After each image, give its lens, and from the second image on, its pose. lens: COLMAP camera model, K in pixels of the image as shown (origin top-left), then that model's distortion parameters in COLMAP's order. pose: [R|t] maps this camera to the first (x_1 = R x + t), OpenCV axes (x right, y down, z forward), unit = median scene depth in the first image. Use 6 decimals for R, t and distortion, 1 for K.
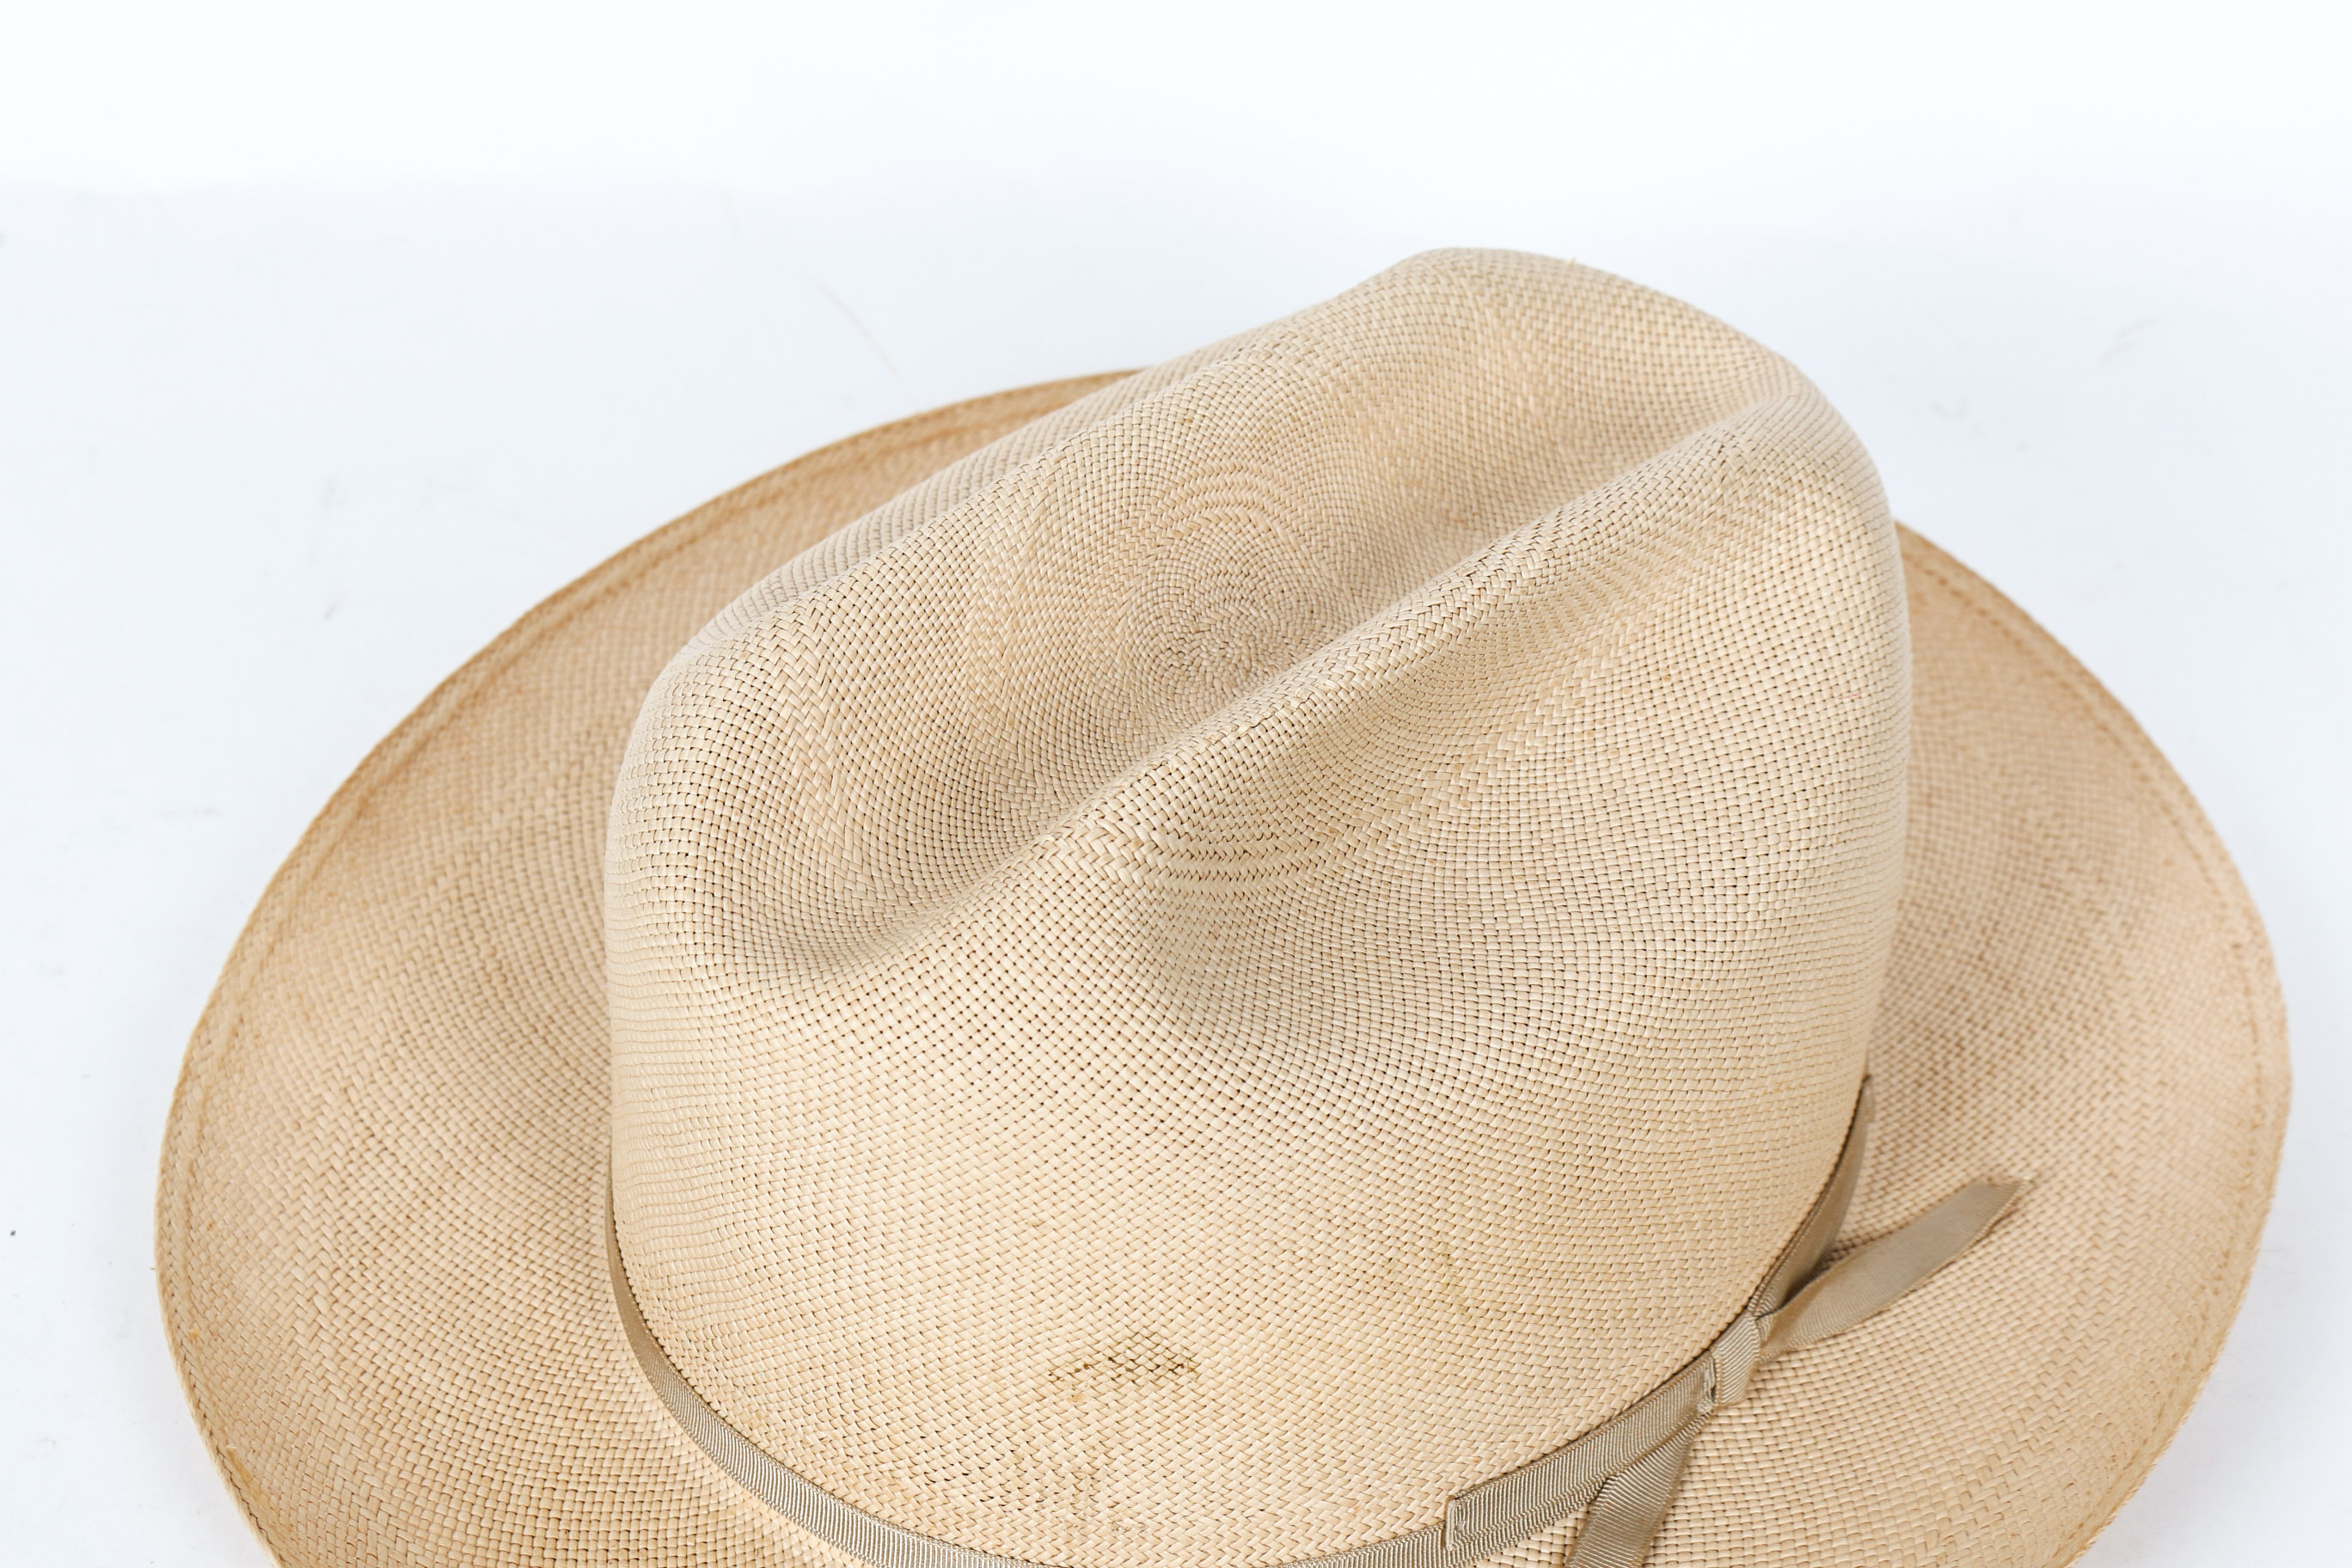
lens RADIAL K [[4649.1, 0, 1177.0], [0, 4649.1, 787.2], [0, 0, 1]] dist [-0.023969, 0.000000]
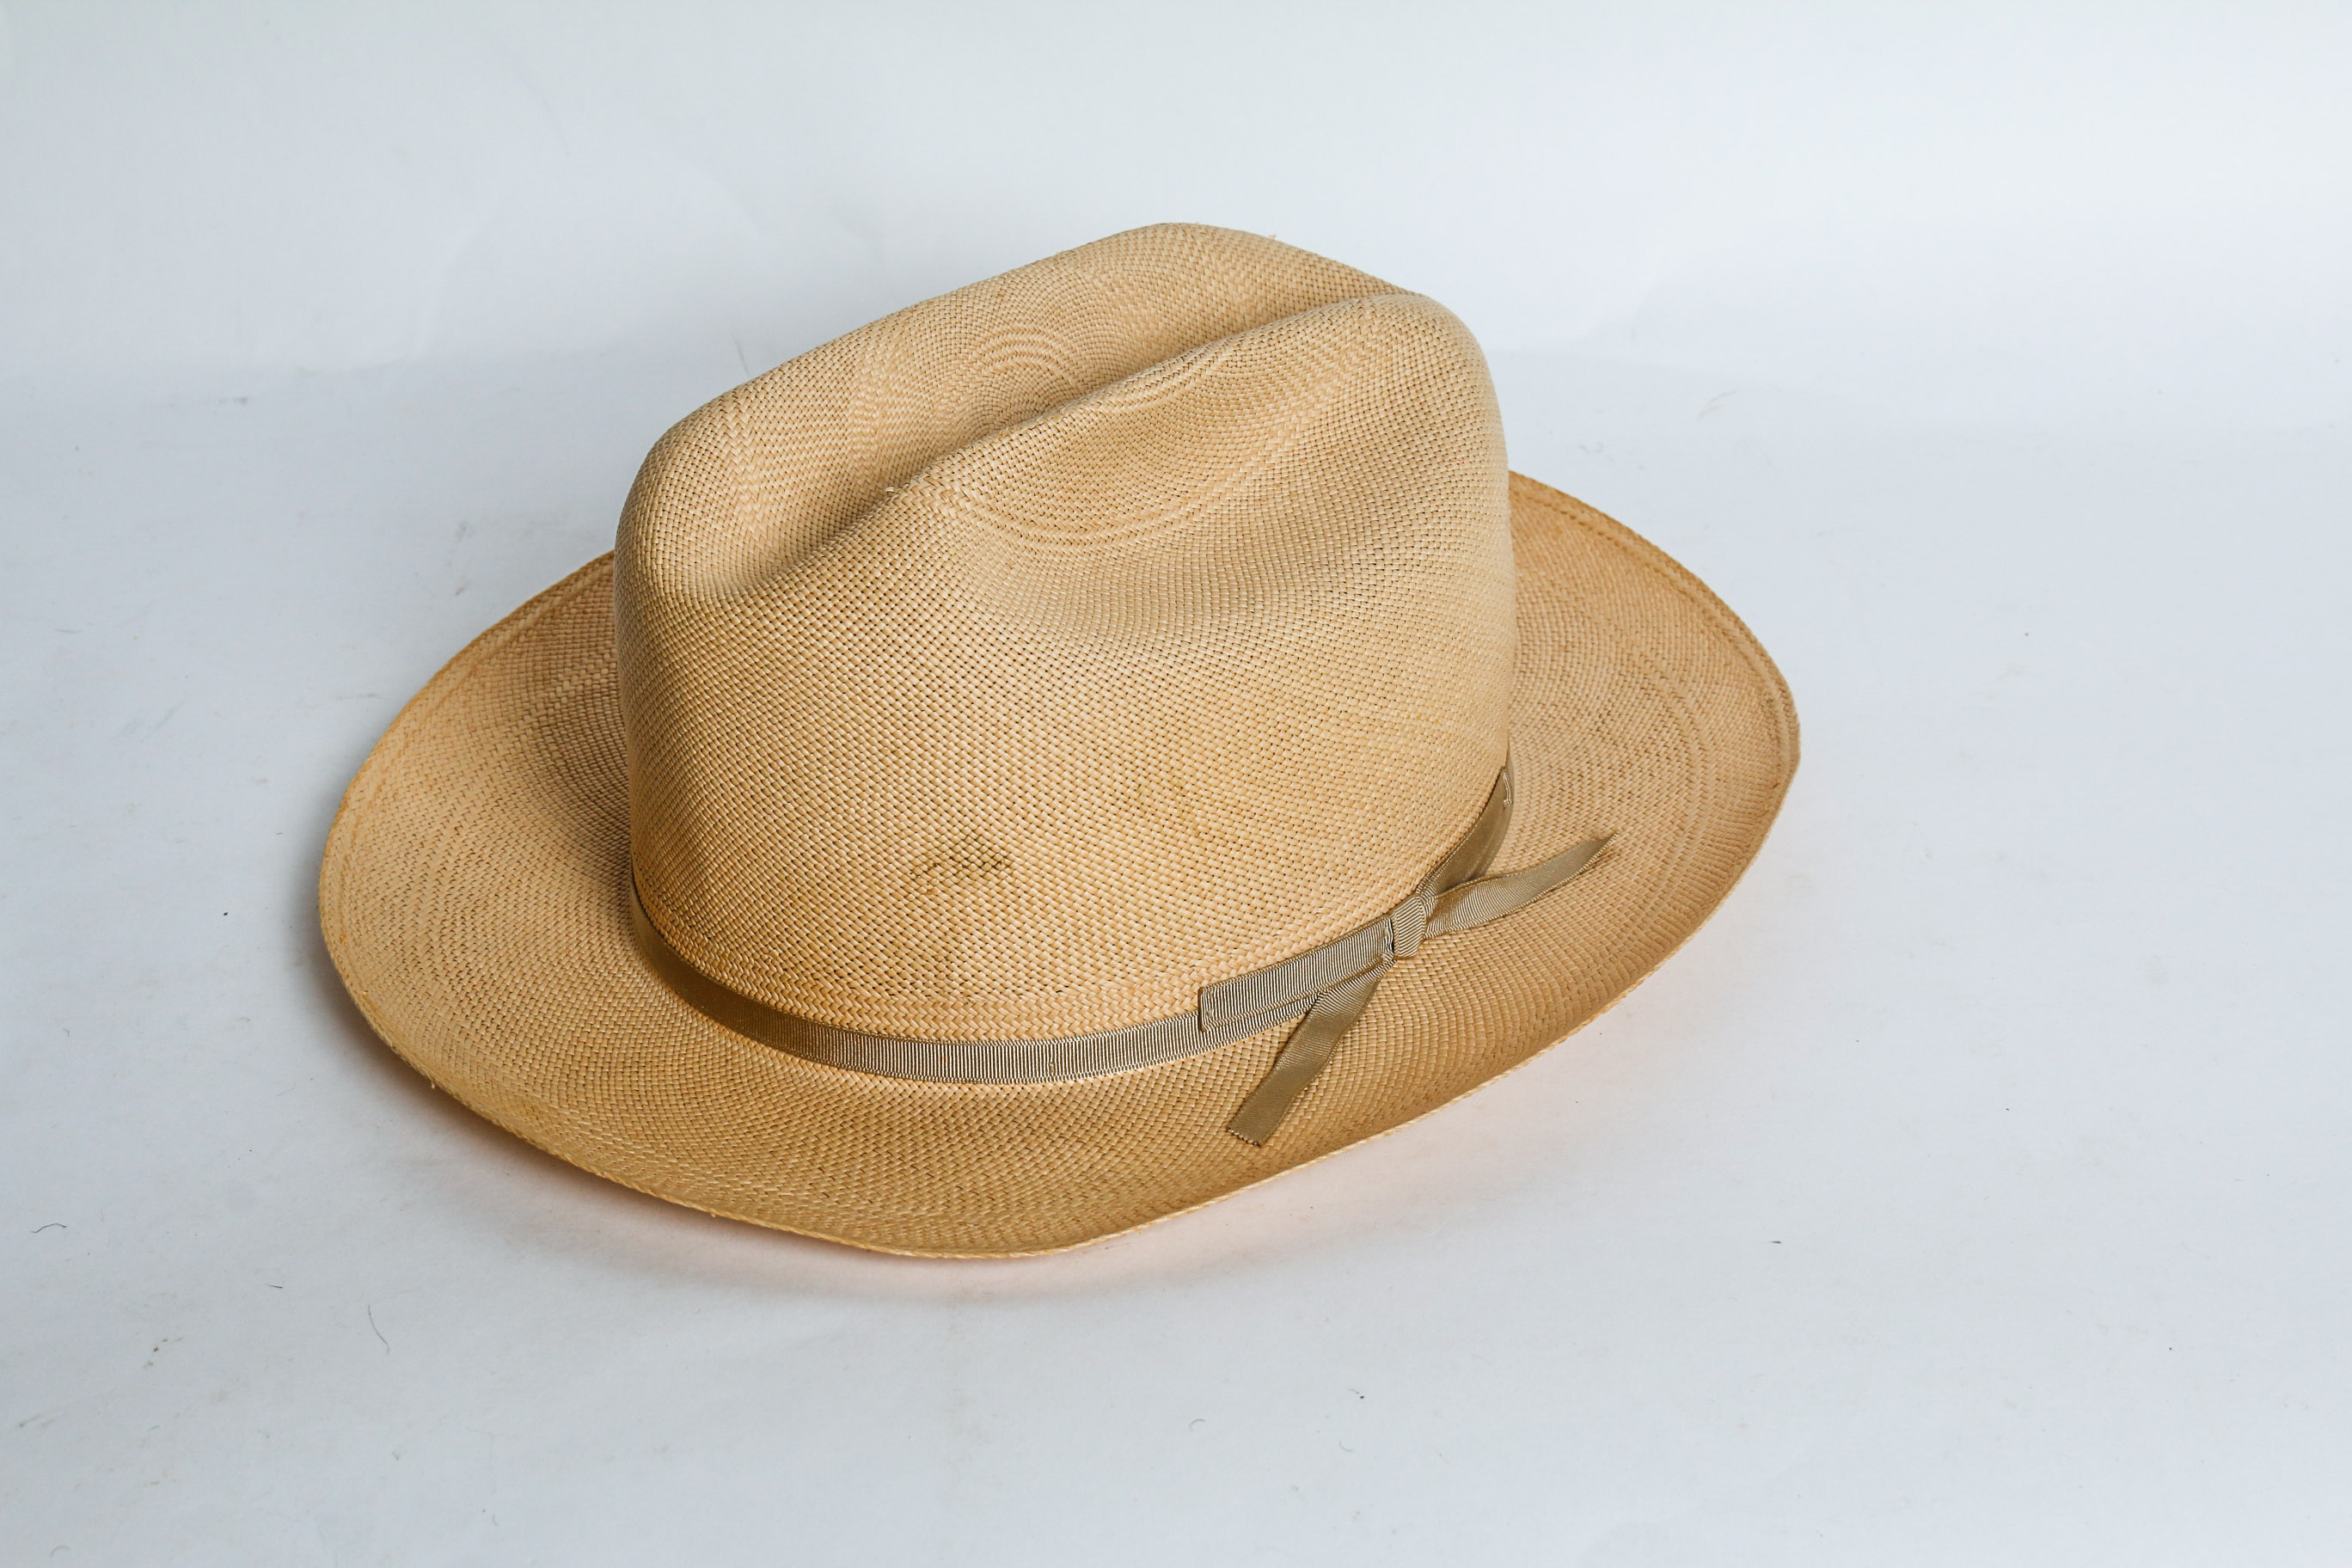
lens RADIAL K [[3745.7, 0, 1180.4], [0, 3745.7, 778.6], [0, 0, 1]] dist [-0.017017, 0.000000]
pose [[0.998702, -0.045942, -0.021979, 0.079093], [0.041029, 0.981468, -0.187183, 0.300643], [0.030171, 0.186038, 0.982079, -0.155652]]
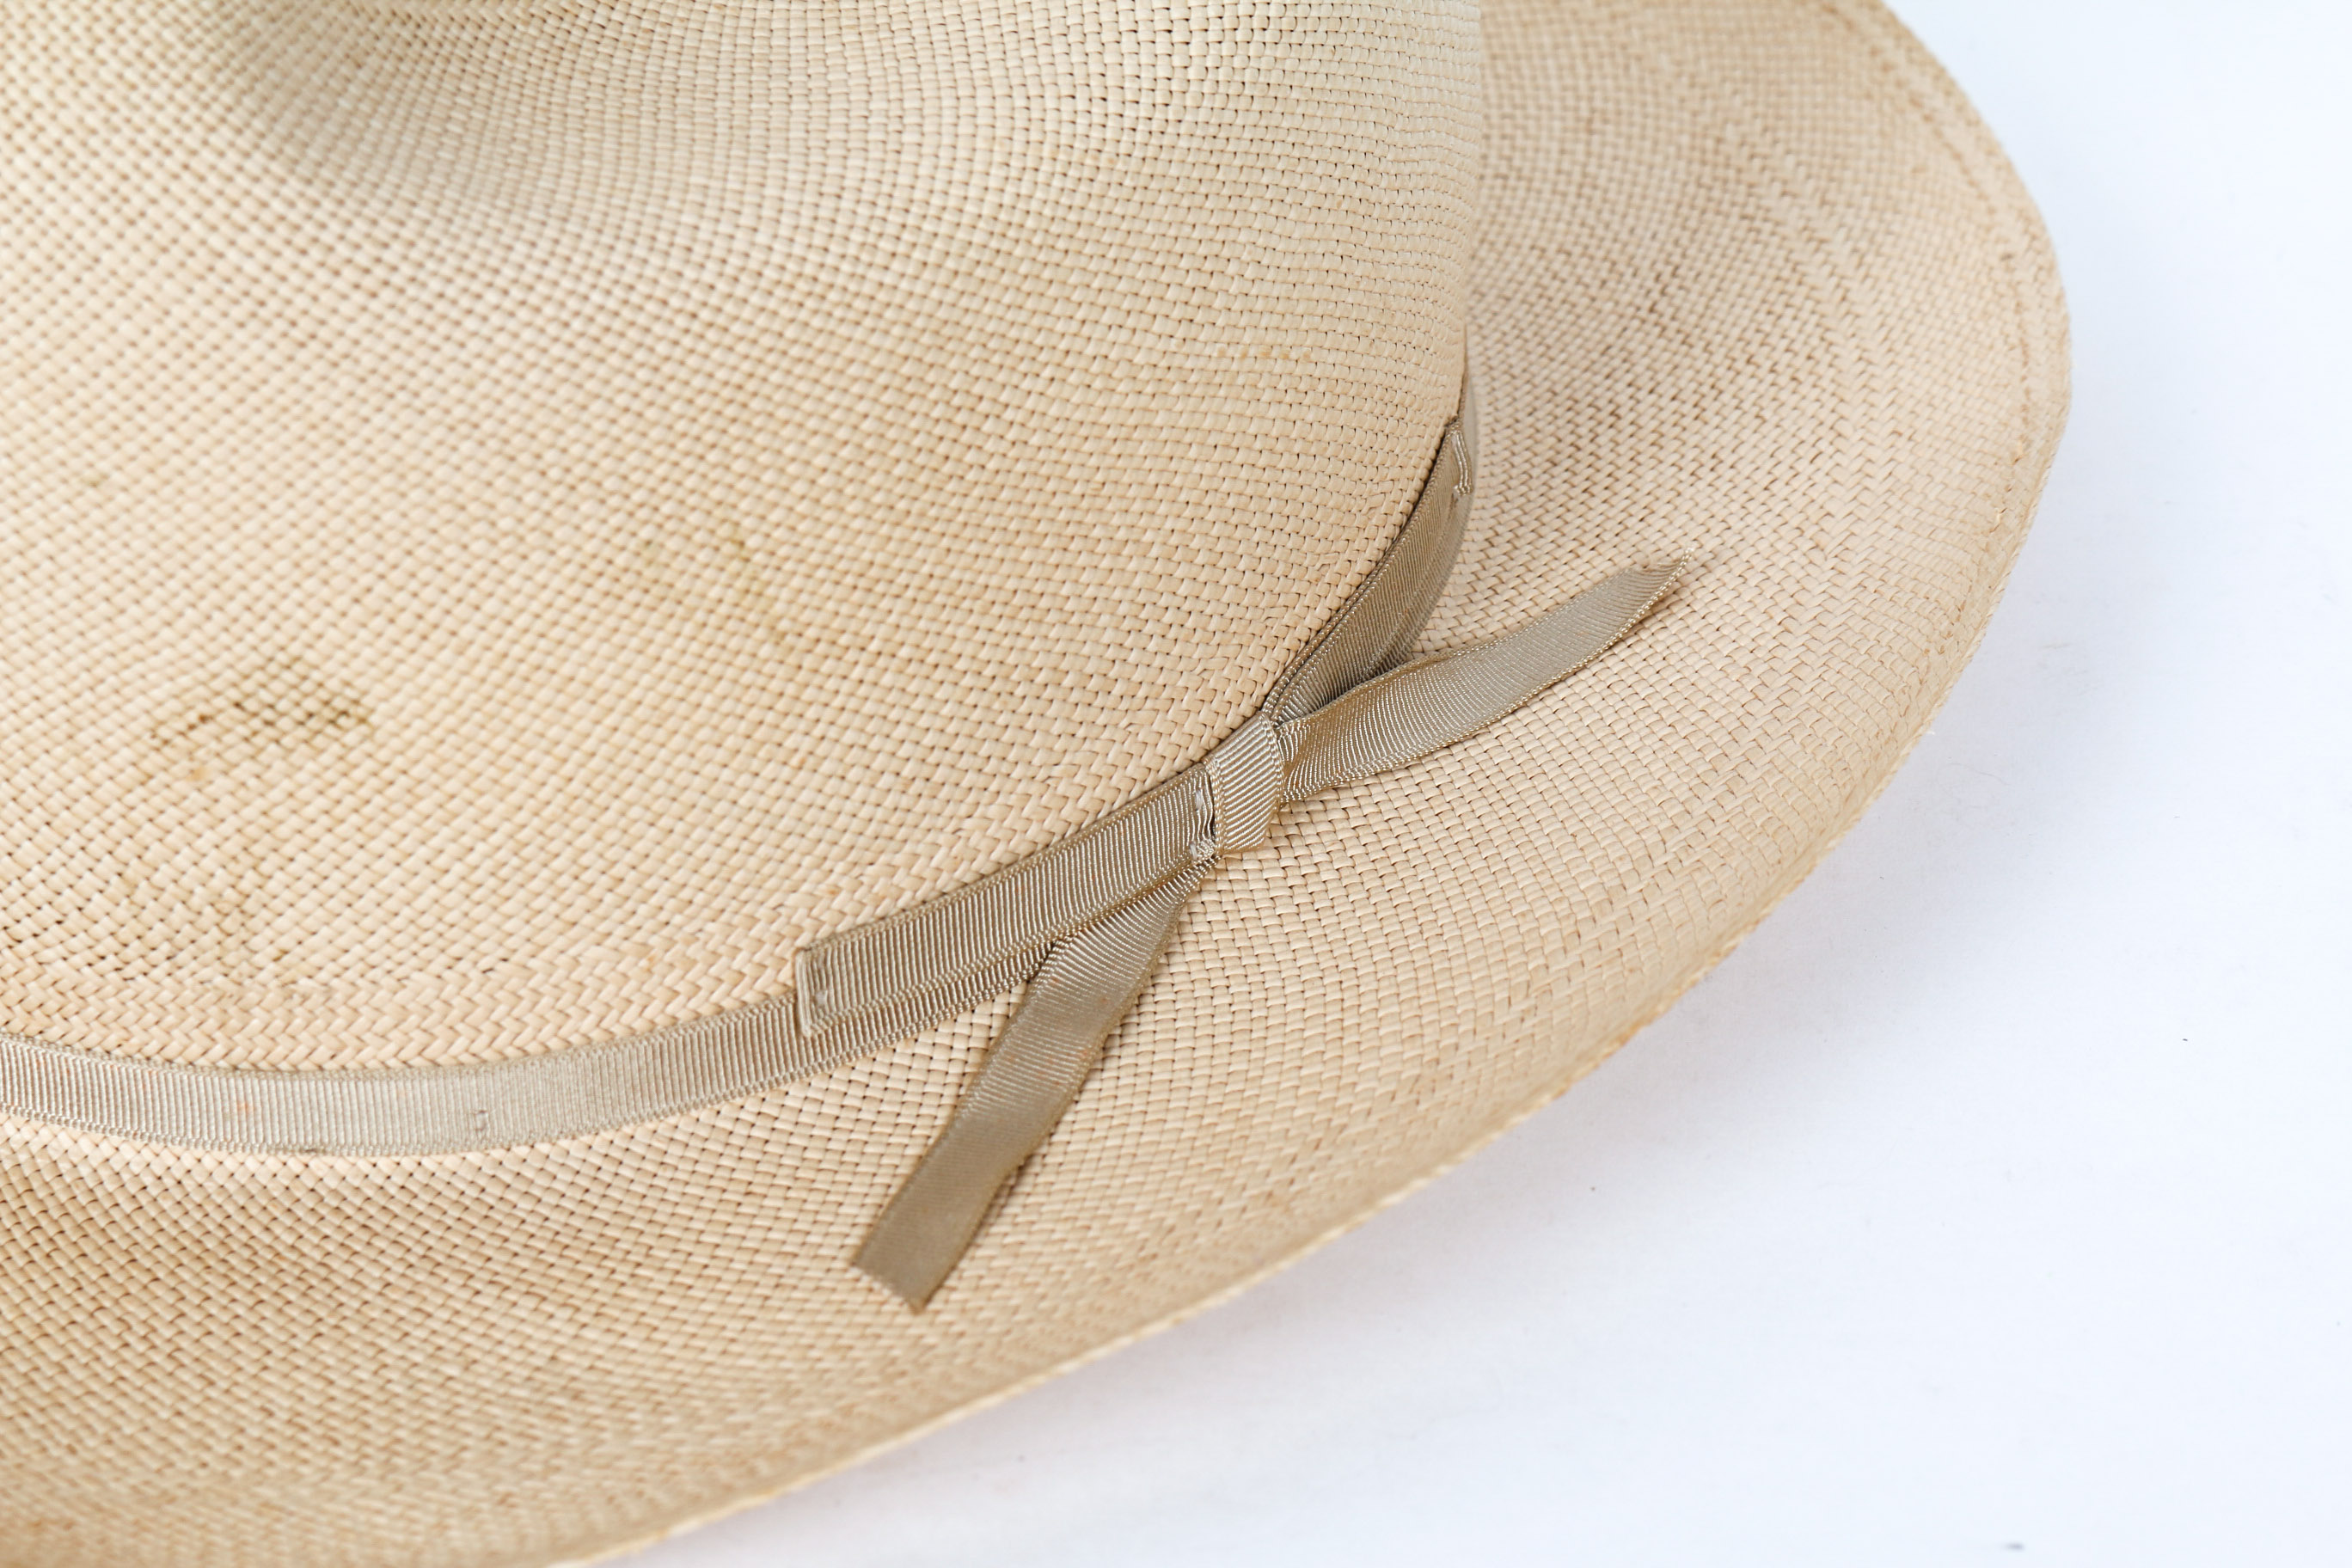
lens RADIAL K [[5868.2, 0, 1178.6], [0, 5868.2, 781.5], [0, 0, 1]] dist [0.040205, 0.000000]
pose [[0.998908, -0.046676, -0.002049, 0.114888], [0.046511, 0.997617, -0.050971, 0.171022], [0.004423, 0.050820, 0.998698, 0.138087]]
